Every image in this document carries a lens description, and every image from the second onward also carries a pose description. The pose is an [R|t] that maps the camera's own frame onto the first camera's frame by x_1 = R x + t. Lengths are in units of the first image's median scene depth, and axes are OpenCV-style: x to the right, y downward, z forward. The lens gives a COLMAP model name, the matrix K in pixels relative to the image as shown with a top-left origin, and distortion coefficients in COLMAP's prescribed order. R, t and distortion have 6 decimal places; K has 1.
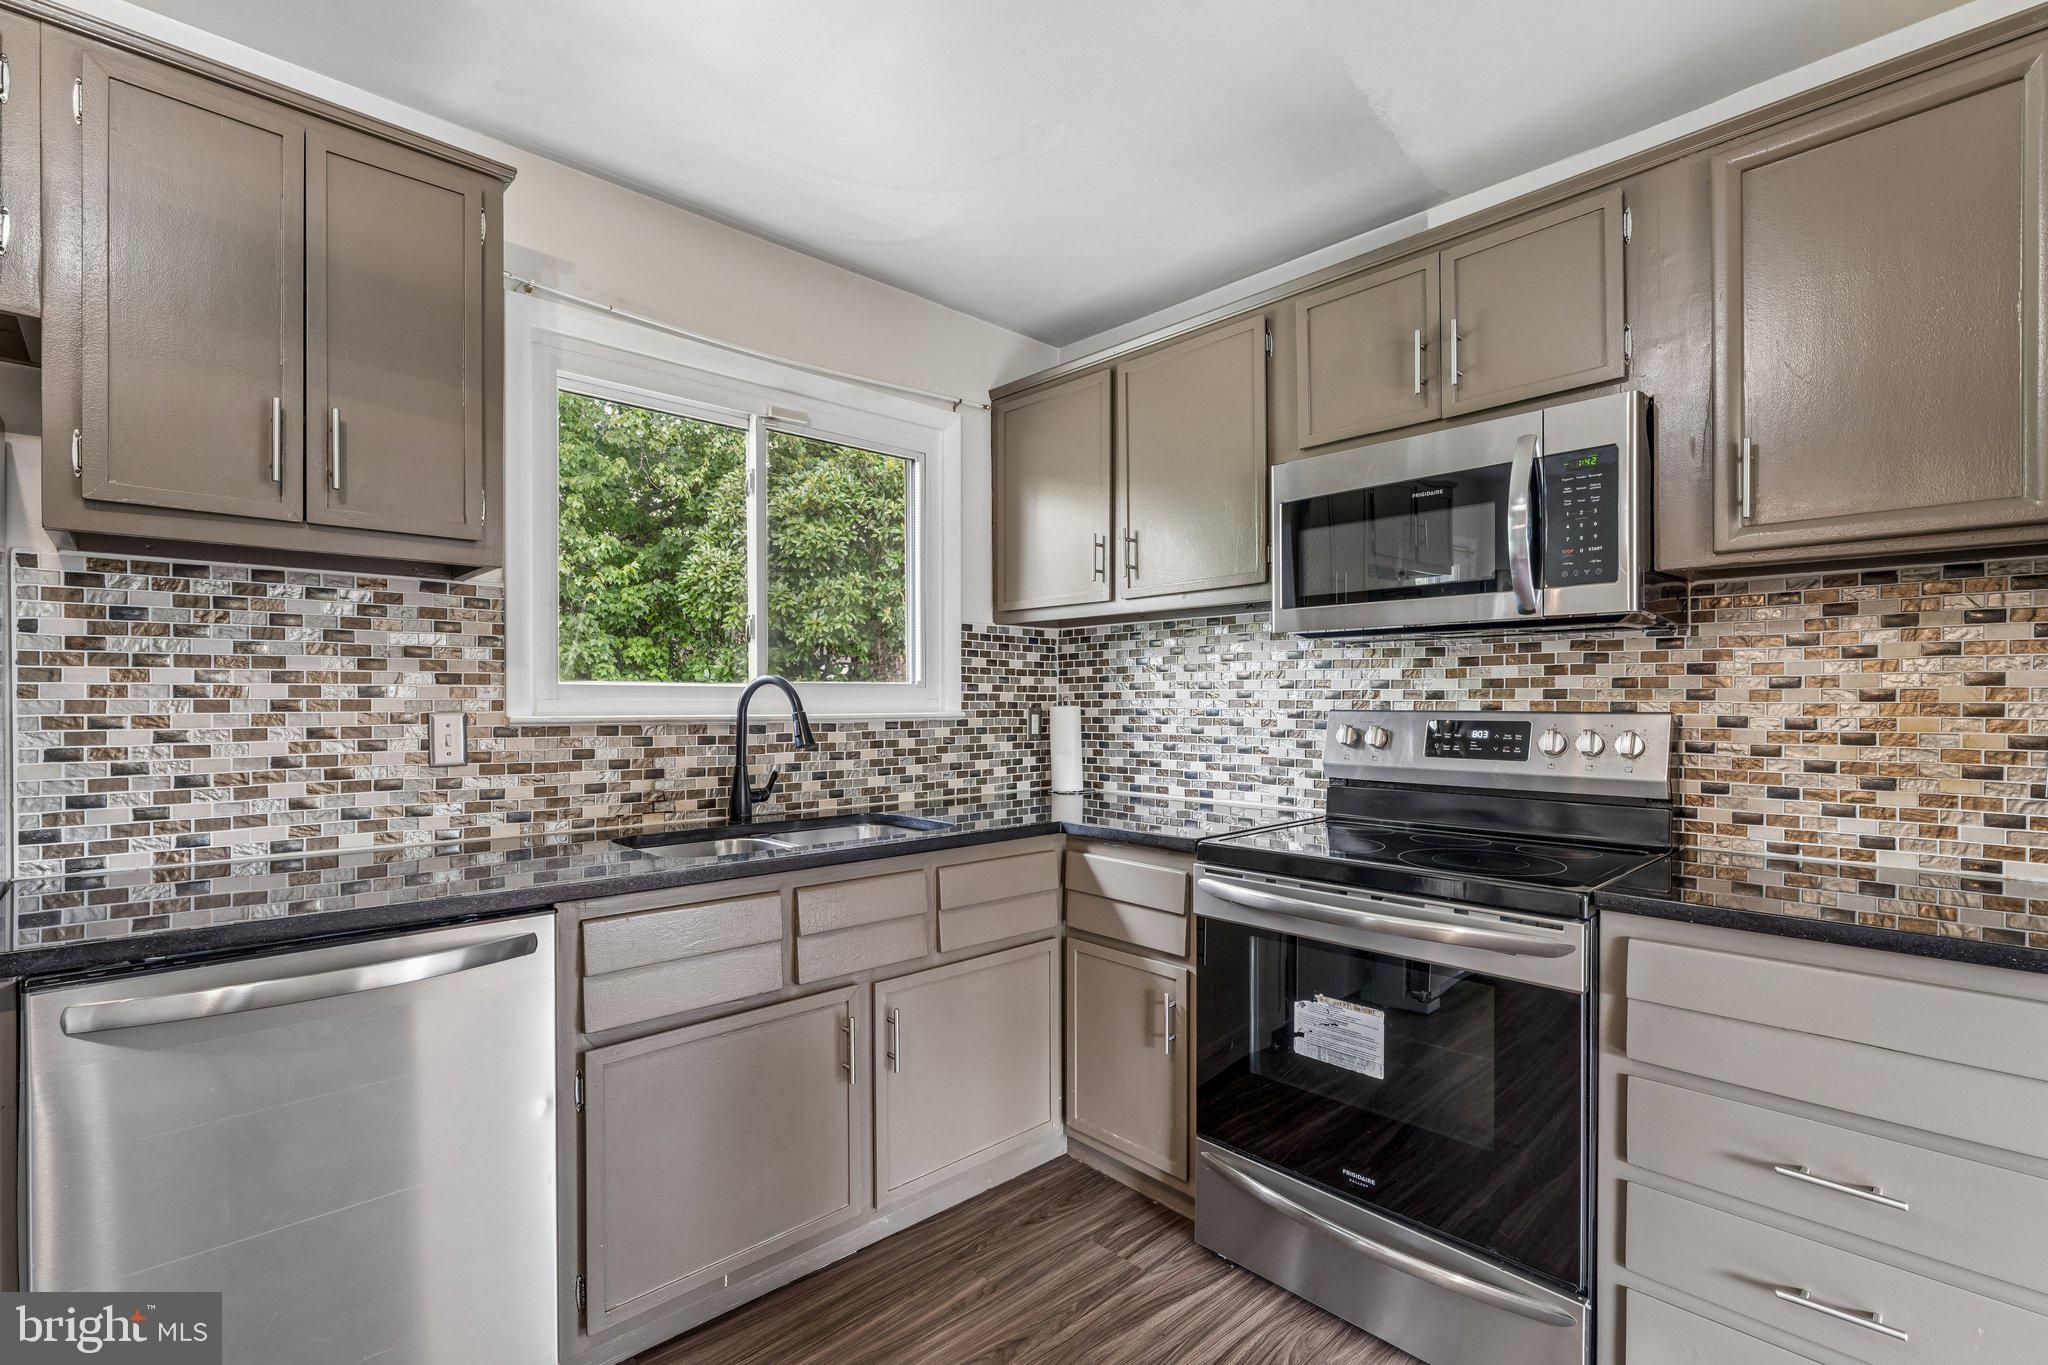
lens RADIAL K [[938.0, 0, 1023.9], [0, 938.0, 702.3], [0, 0, 1]] dist [0.000012, -0.000062]
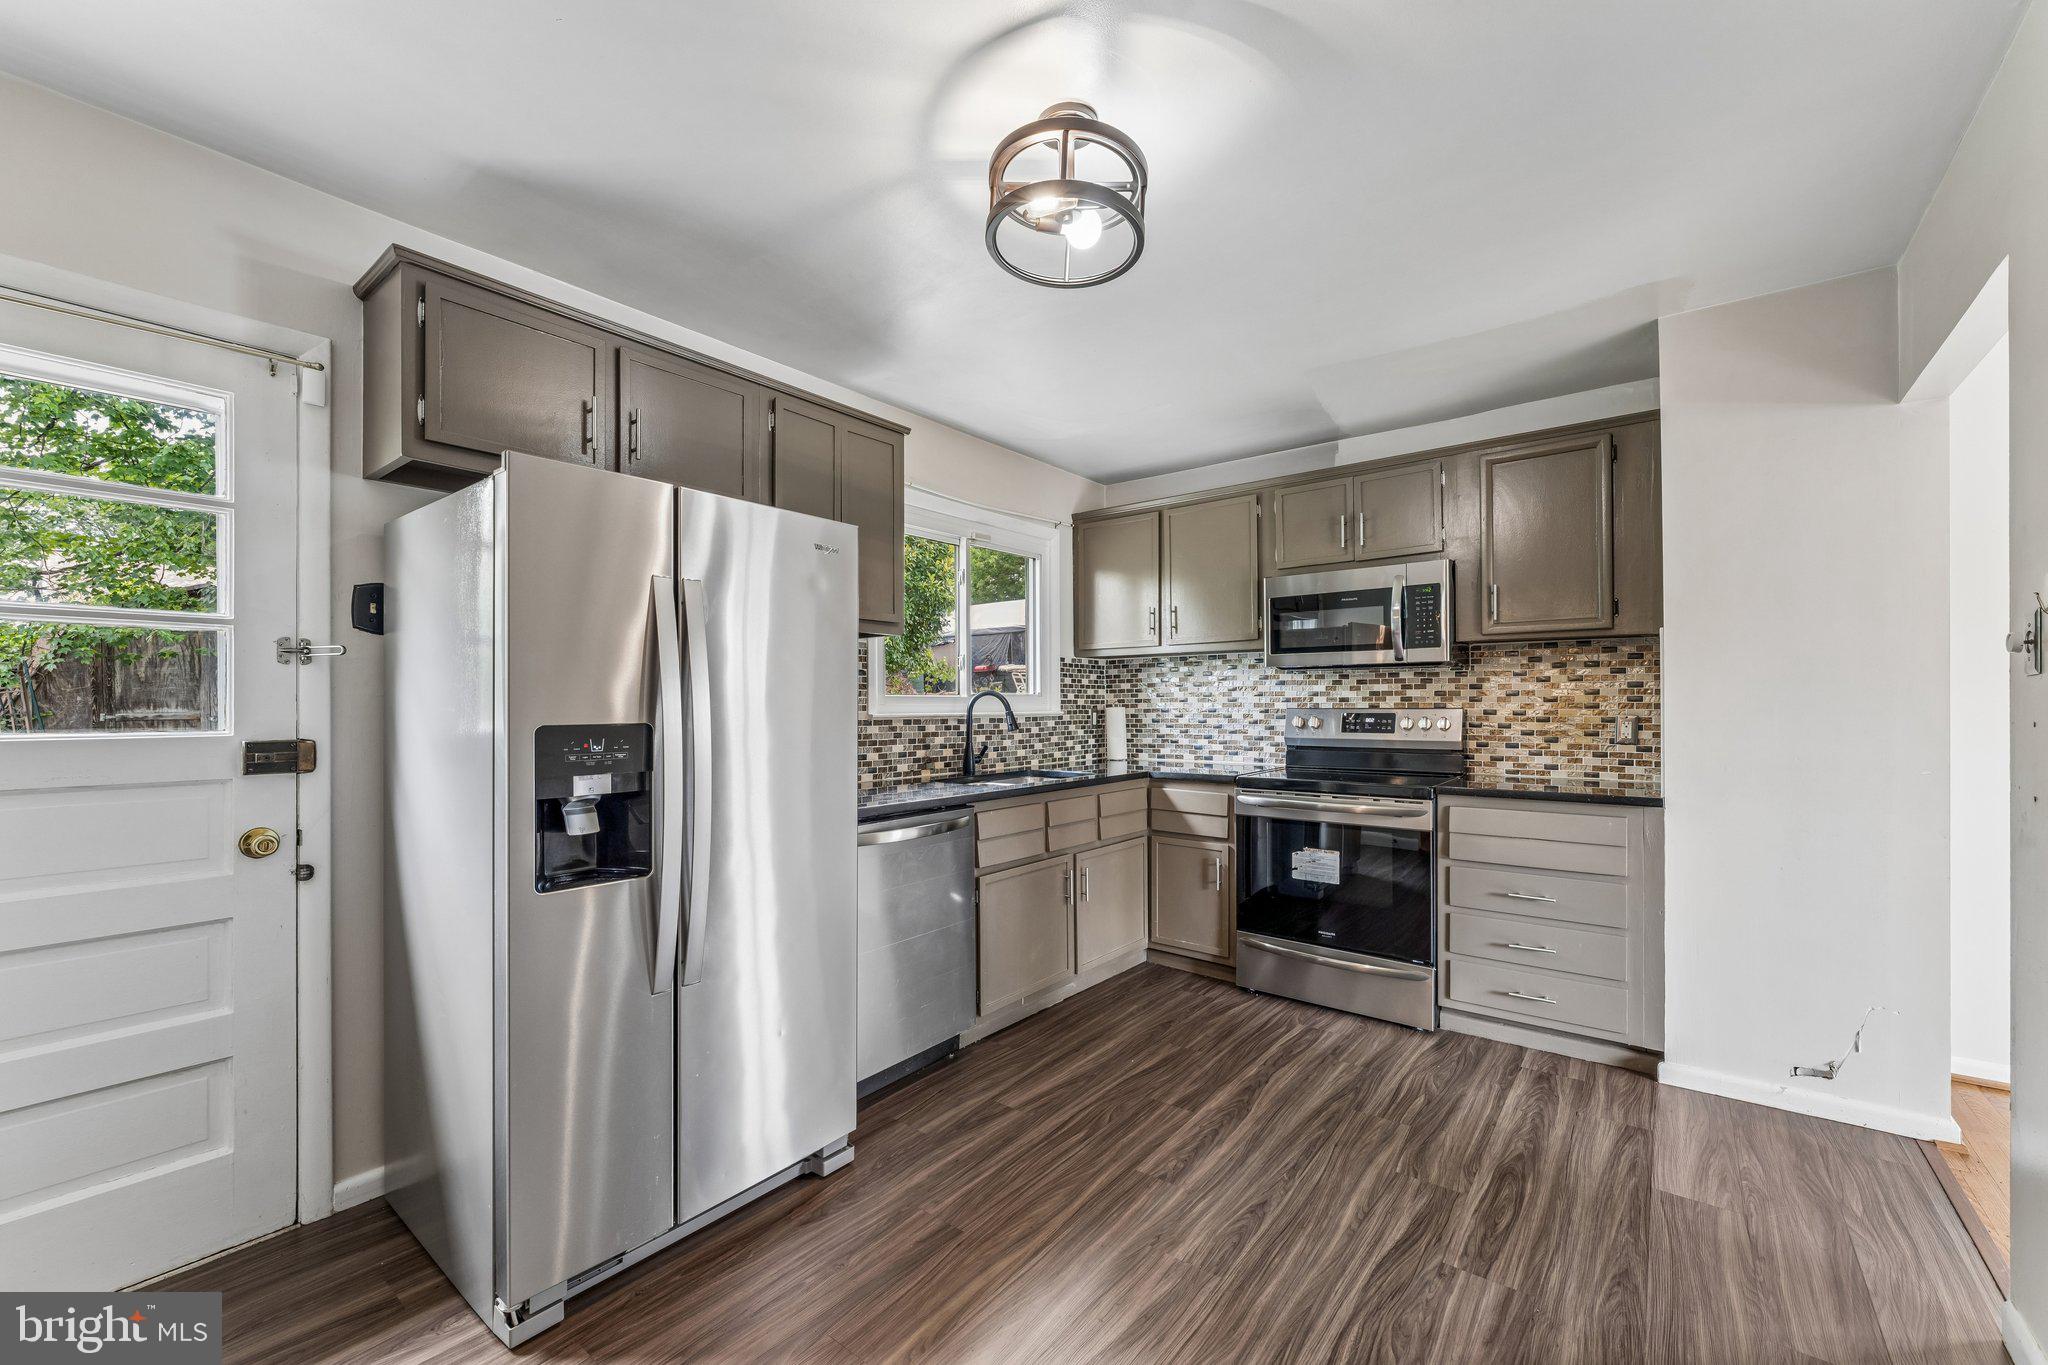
lens RADIAL K [[841.8, 0, 1017.5], [0, 841.8, 701.8], [0, 0, 1]] dist [0.003075, 0.000115]
pose [[0.989898, -0.004703, 0.141702, -0.480439], [0.005444, 0.999973, -0.004842, 0.001015], [-0.141676, 0.005564, 0.989897, -0.617494]]
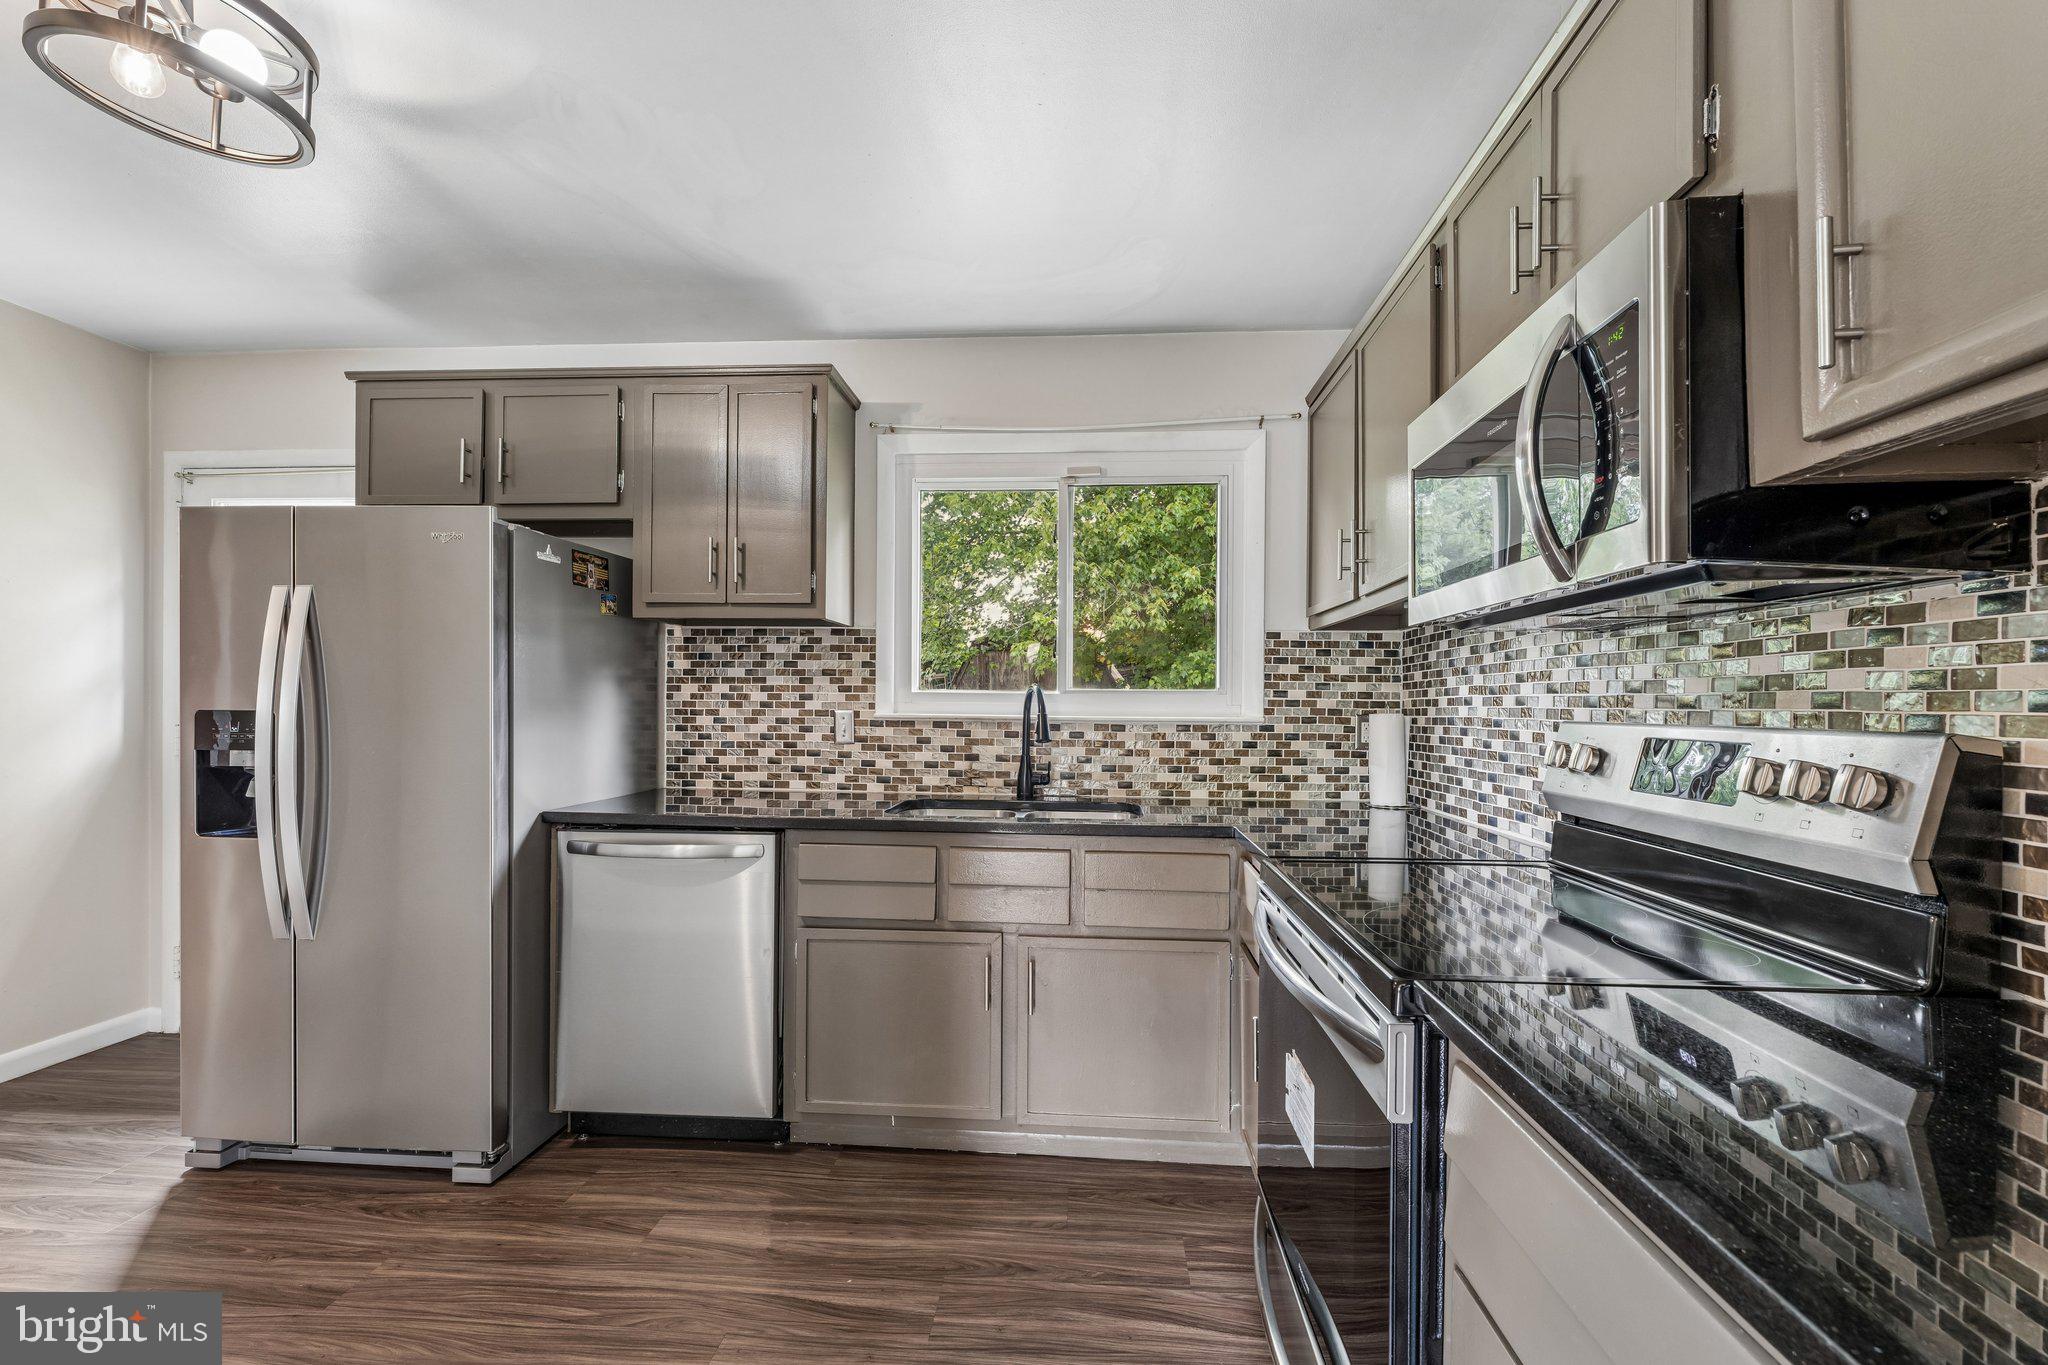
lens RADIAL K [[841.8, 0, 1032.9], [0, 841.8, 704.5], [0, 0, 1]] dist [0.003075, 0.000115]
pose [[0.669896, 0.006148, -0.742430, 0.619165], [-0.010829, 0.999940, -0.001491, 0.000140], [0.742376, 0.009038, 0.669922, 0.260140]]
